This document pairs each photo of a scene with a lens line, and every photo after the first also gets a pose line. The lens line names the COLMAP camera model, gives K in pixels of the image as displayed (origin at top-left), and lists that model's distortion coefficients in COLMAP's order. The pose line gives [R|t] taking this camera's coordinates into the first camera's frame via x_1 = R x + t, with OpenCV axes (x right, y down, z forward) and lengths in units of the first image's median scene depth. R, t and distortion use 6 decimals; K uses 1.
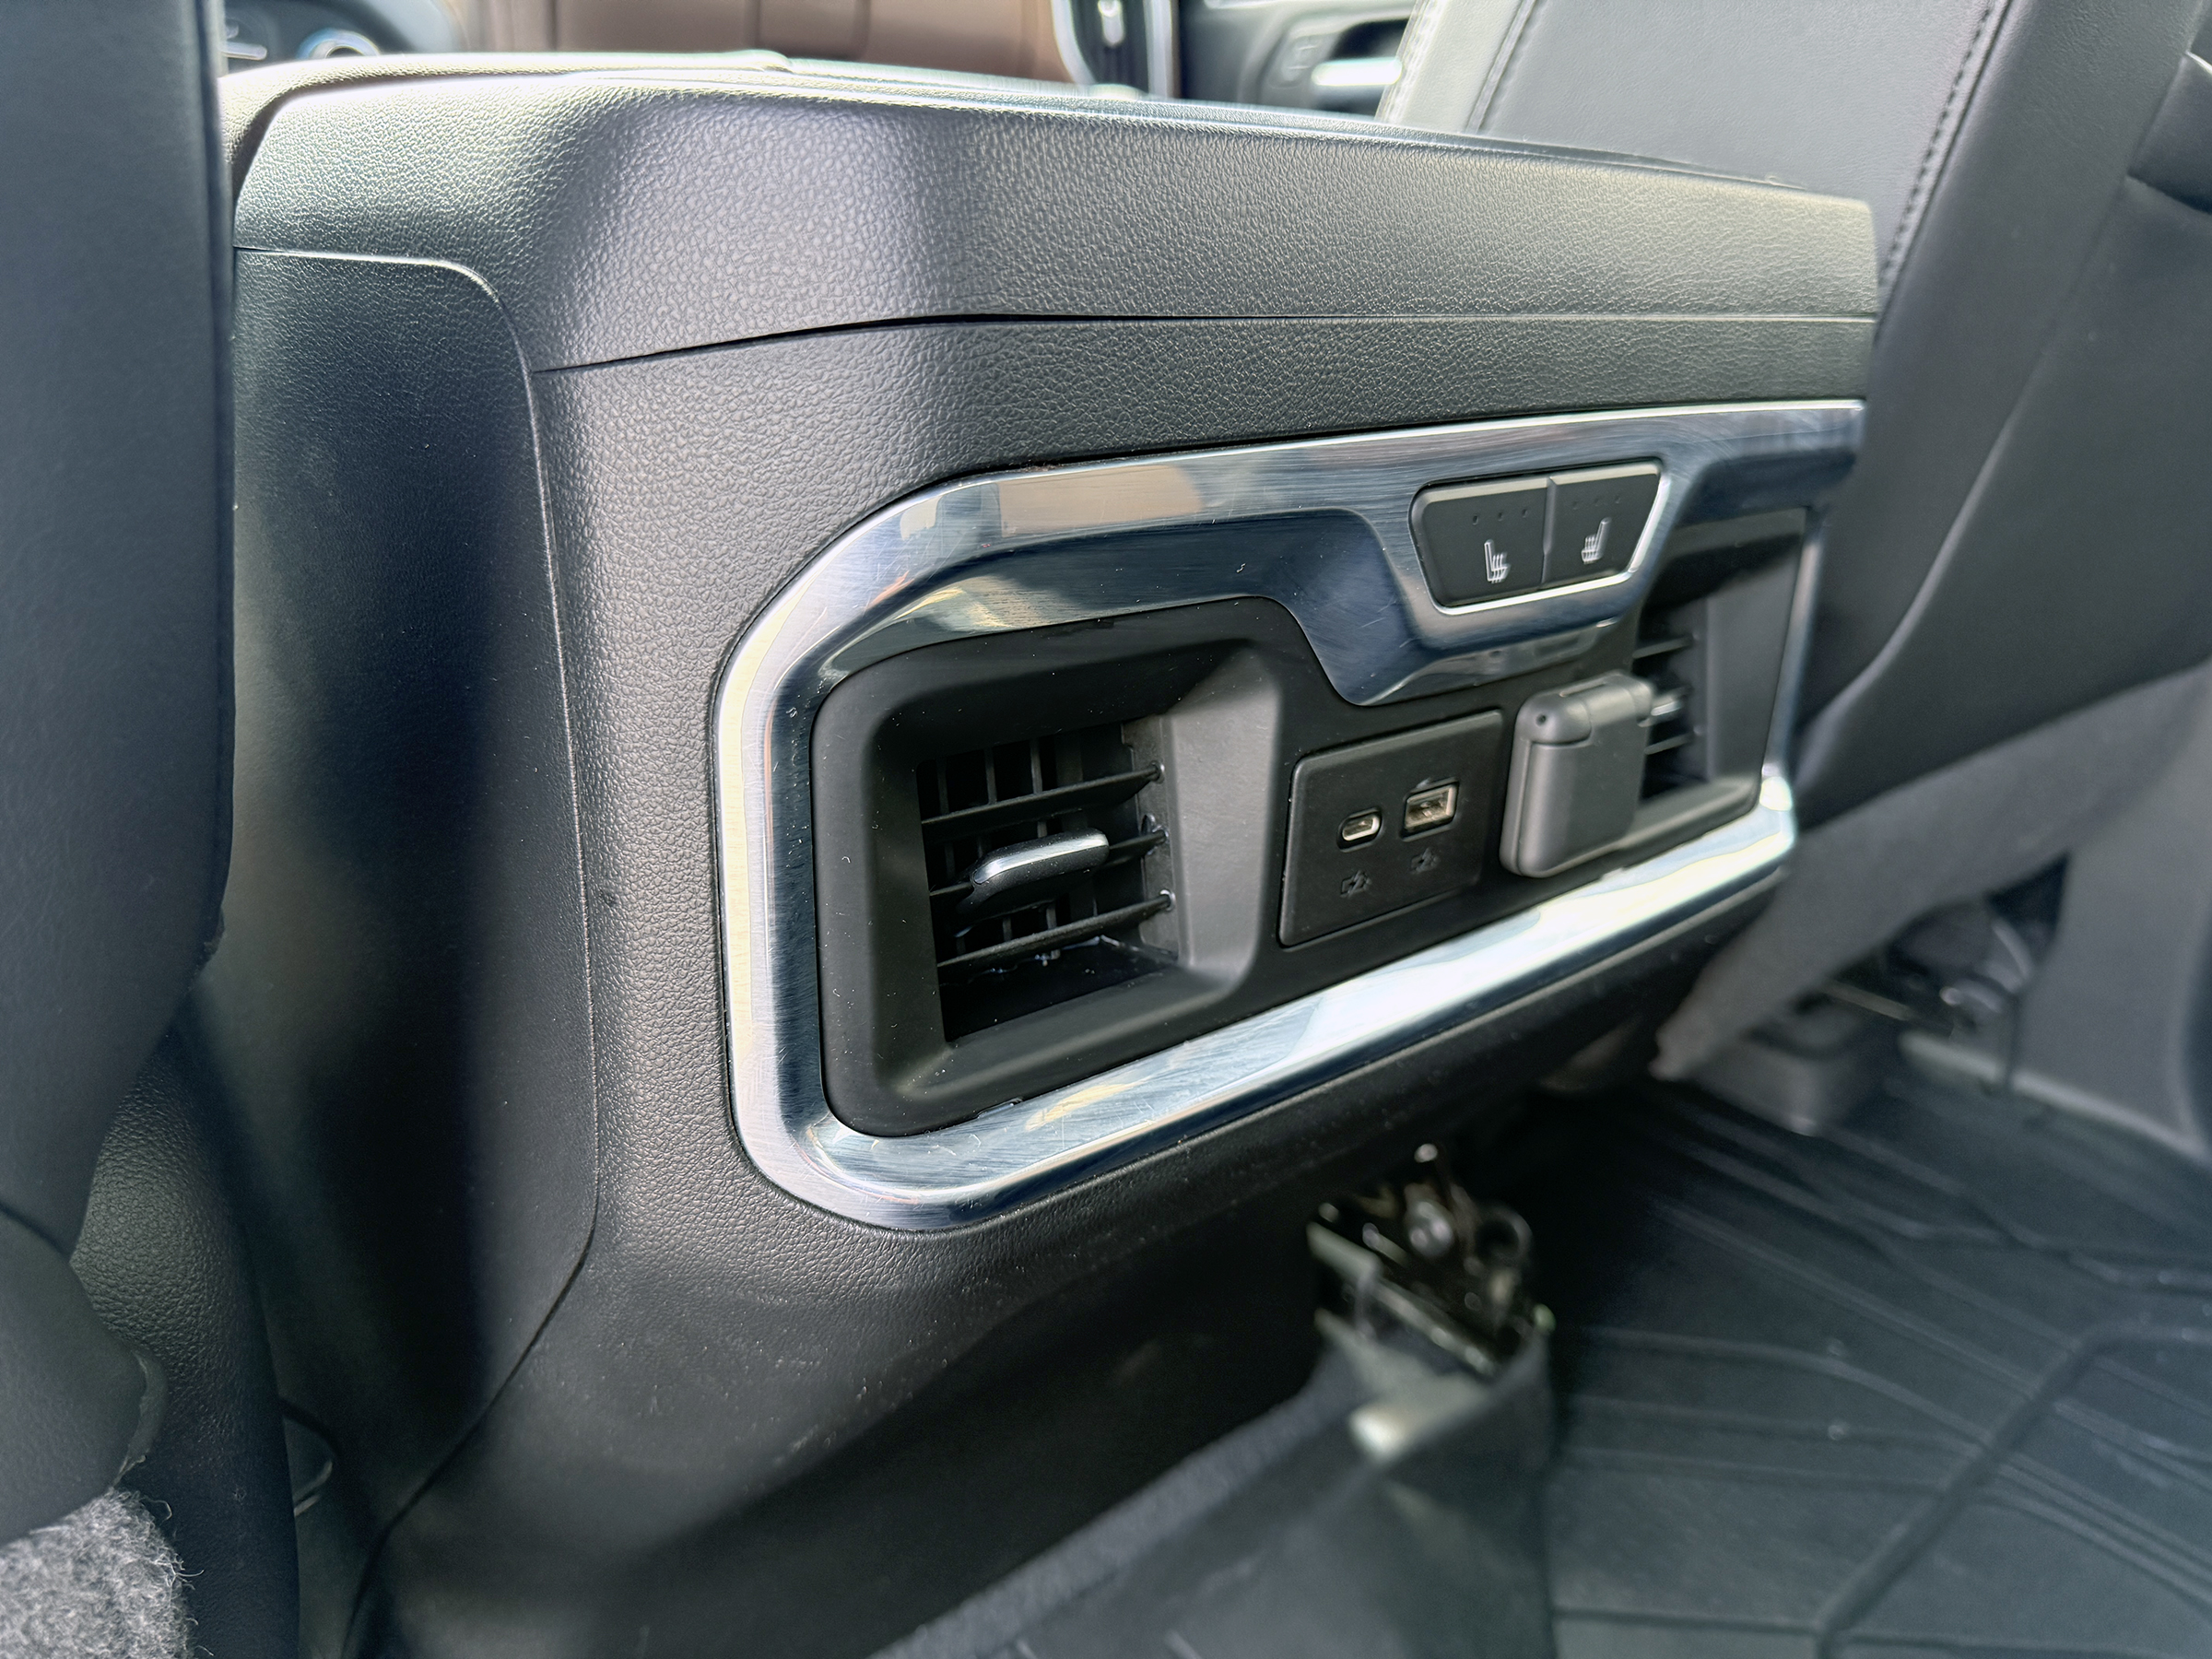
lens RADIAL K [[1570.4, 0, 1106.0], [0, 1570.4, 829.5], [0, 0, 1]] dist [-0.004449, 0.003596]
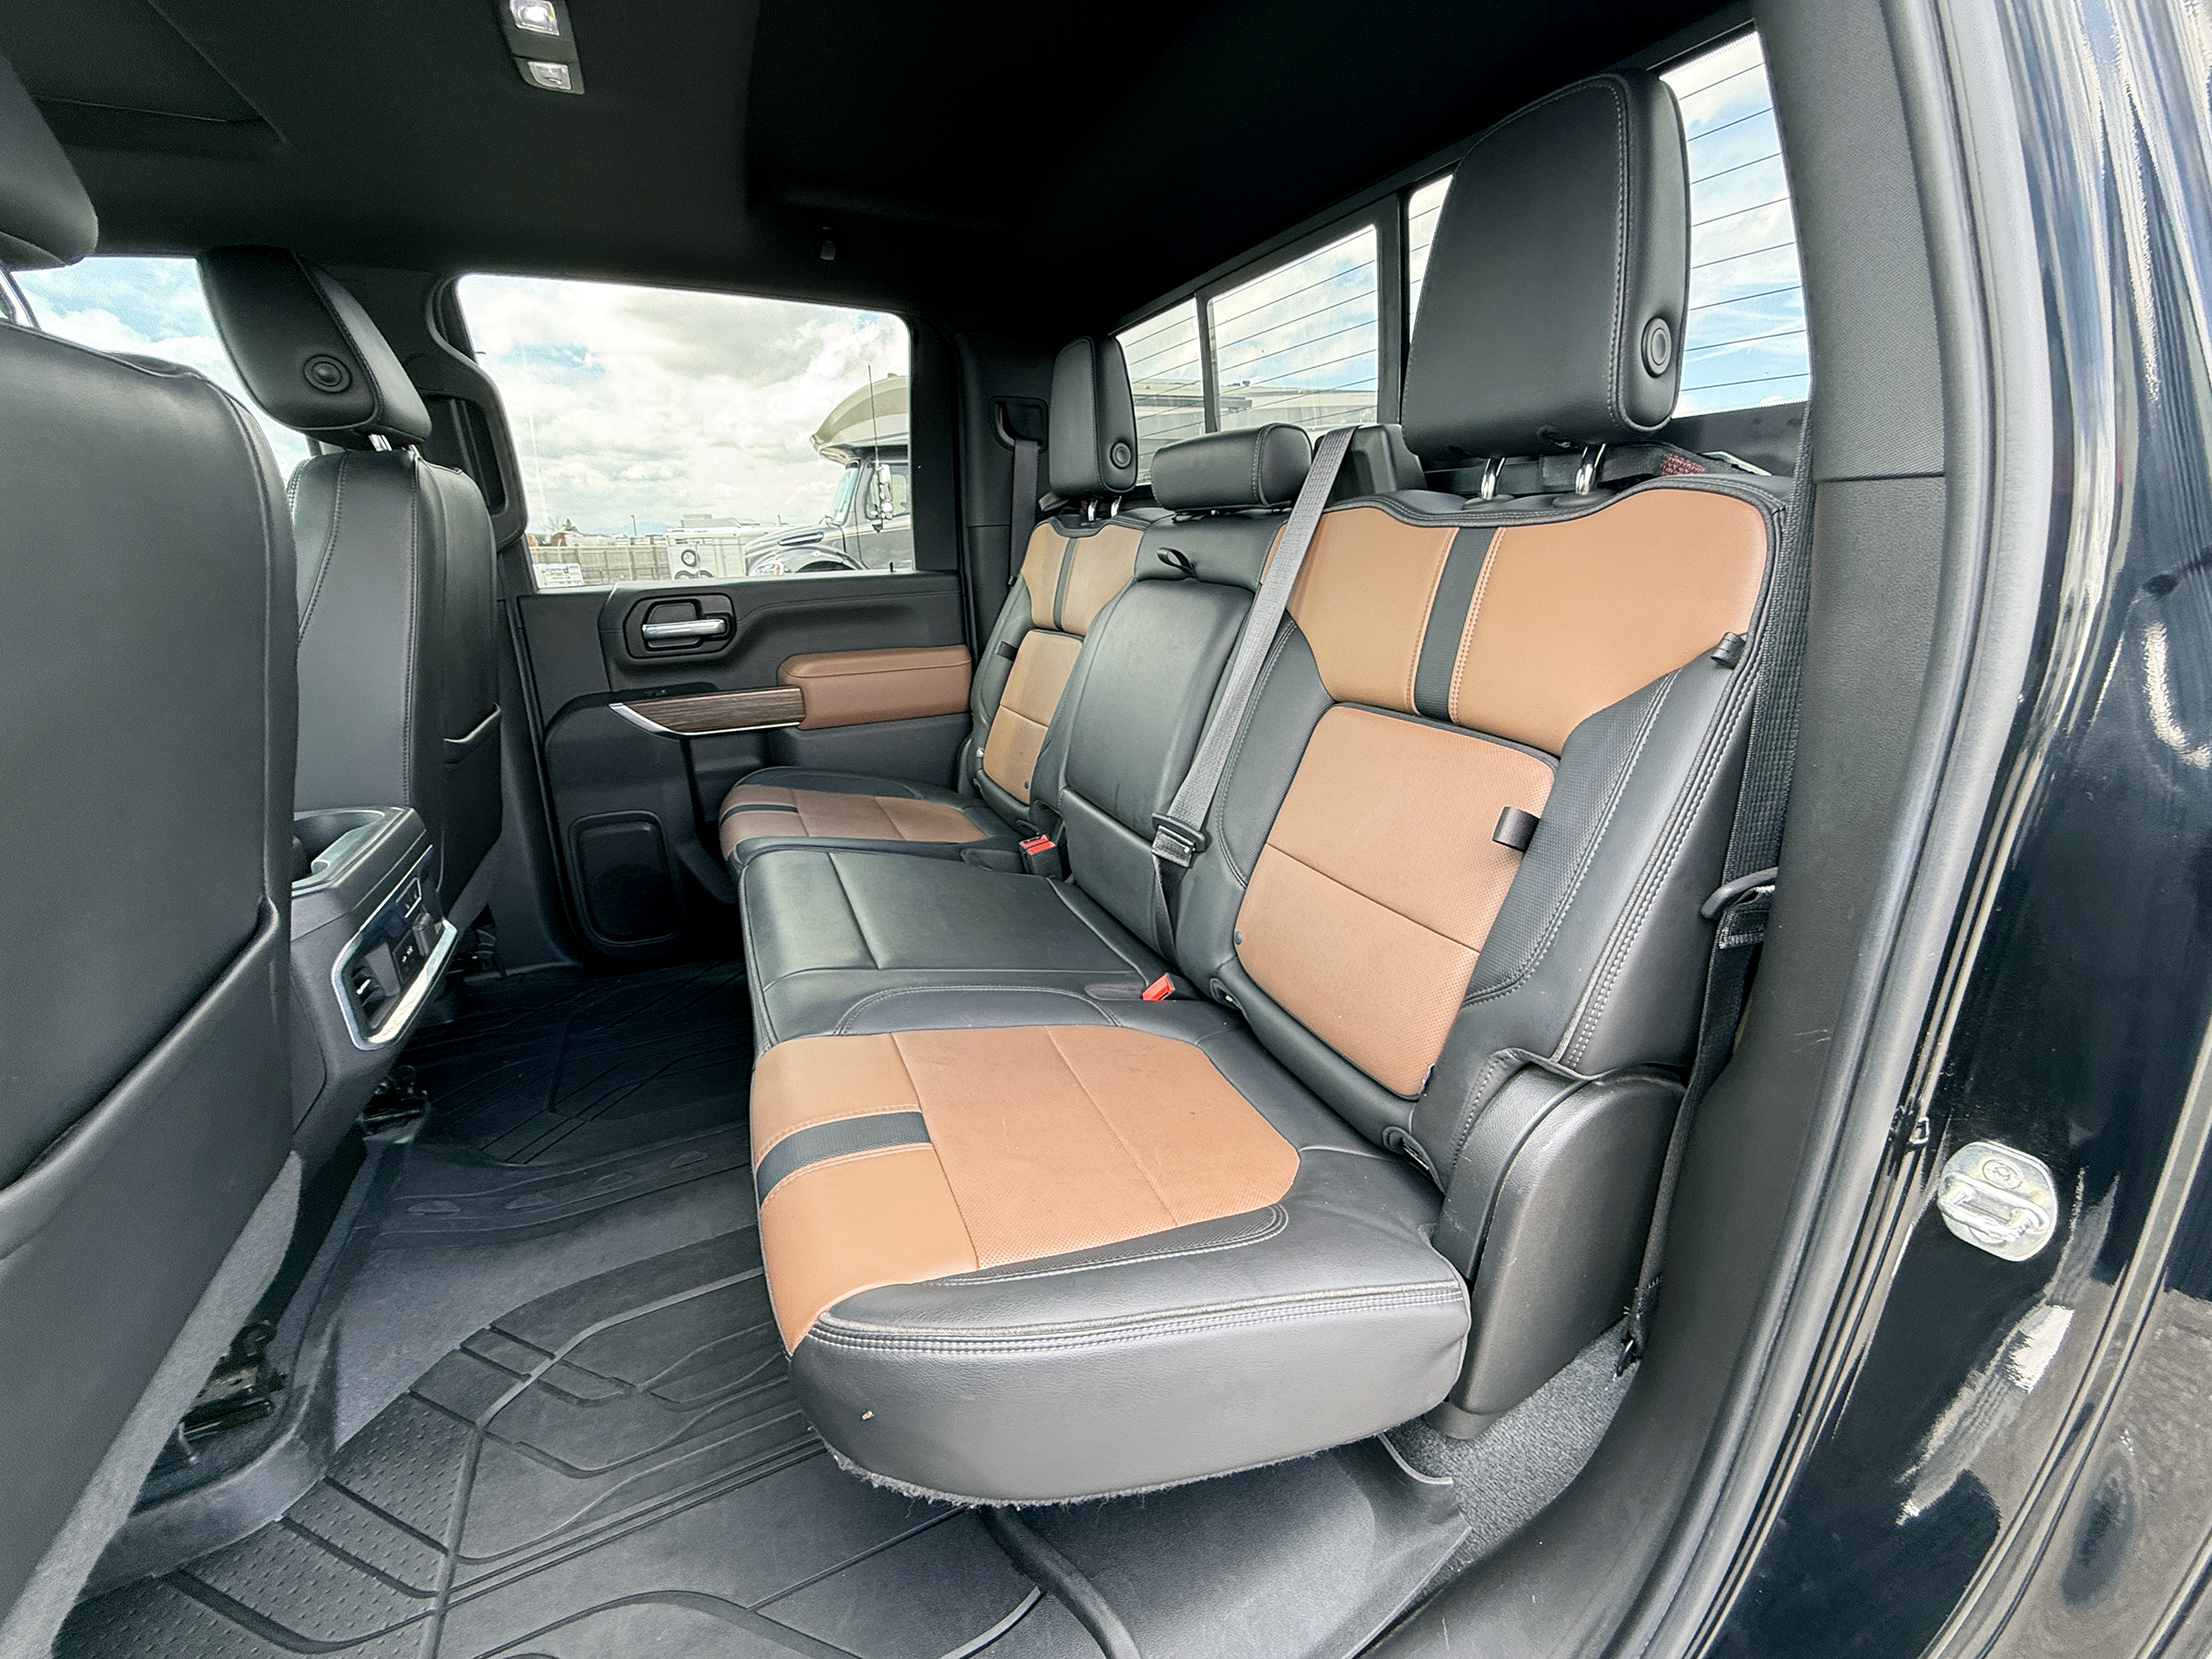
lens RADIAL K [[877.2, 0, 1106.0], [0, 877.2, 829.5], [0, 0, 1]] dist [-0.001369, -0.000629]
pose [[0.279430, -0.336686, 0.899201, -0.816219], [0.349595, 0.907899, 0.231305, -0.121873], [-0.894261, 0.249723, 0.371398, -1.139331]]
